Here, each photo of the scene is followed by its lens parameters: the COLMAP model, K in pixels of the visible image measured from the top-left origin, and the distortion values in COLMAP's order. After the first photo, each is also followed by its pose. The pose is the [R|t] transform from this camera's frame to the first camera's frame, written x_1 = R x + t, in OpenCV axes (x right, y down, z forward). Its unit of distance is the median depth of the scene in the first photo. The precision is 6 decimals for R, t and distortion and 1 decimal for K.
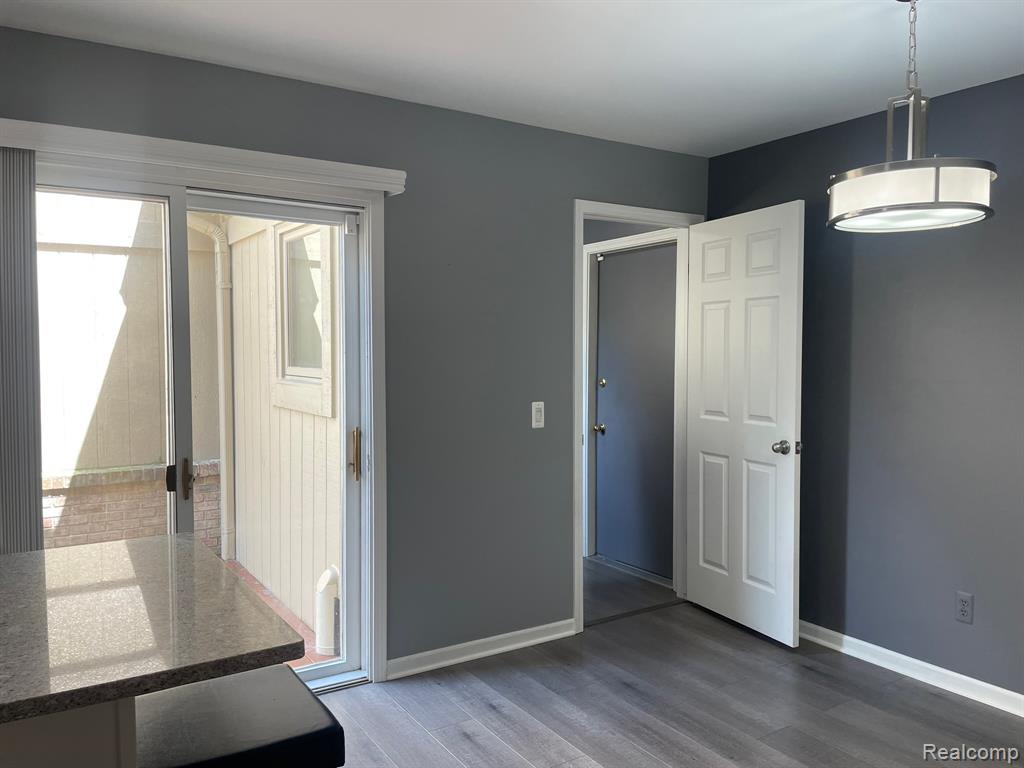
lens RADIAL K [[797.1, 0, 512.0], [0, 797.1, 384.0], [0, 0, 1]] dist [0.064892, -0.102918]
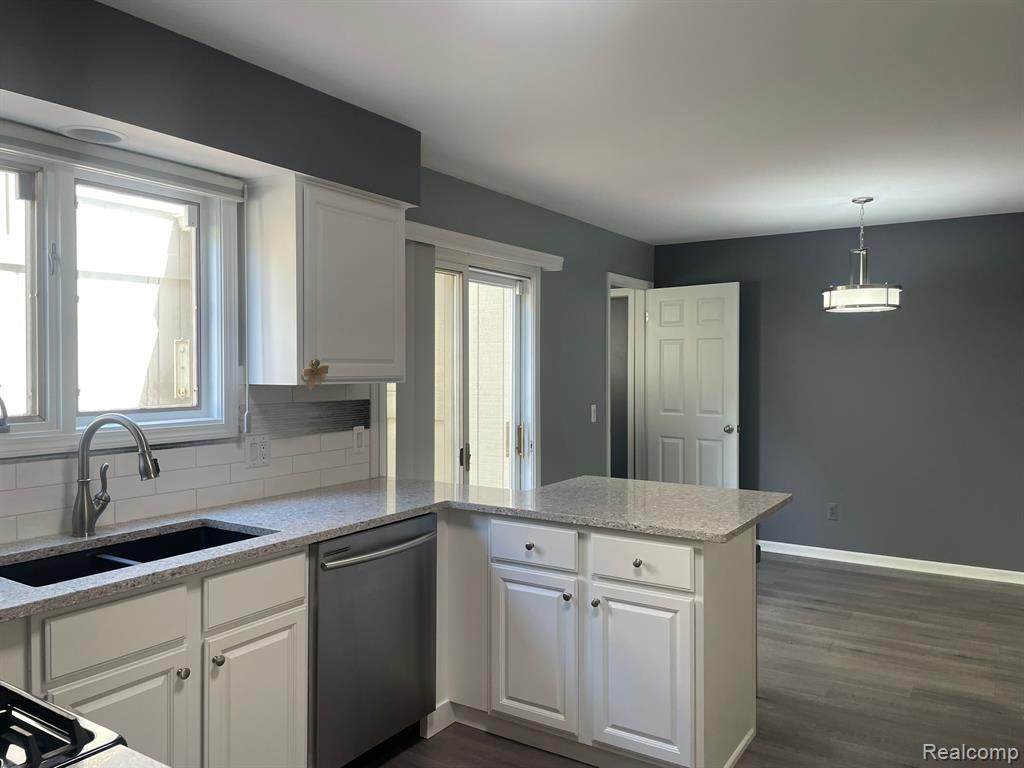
lens RADIAL K [[797.1, 0, 512.0], [0, 797.1, 384.0], [0, 0, 1]] dist [0.064892, -0.102918]
pose [[0.910358, -0.008216, 0.413741, -0.757618], [0.016479, 0.999730, -0.016406, 0.005403], [-0.413494, 0.021753, 0.910247, -0.325751]]
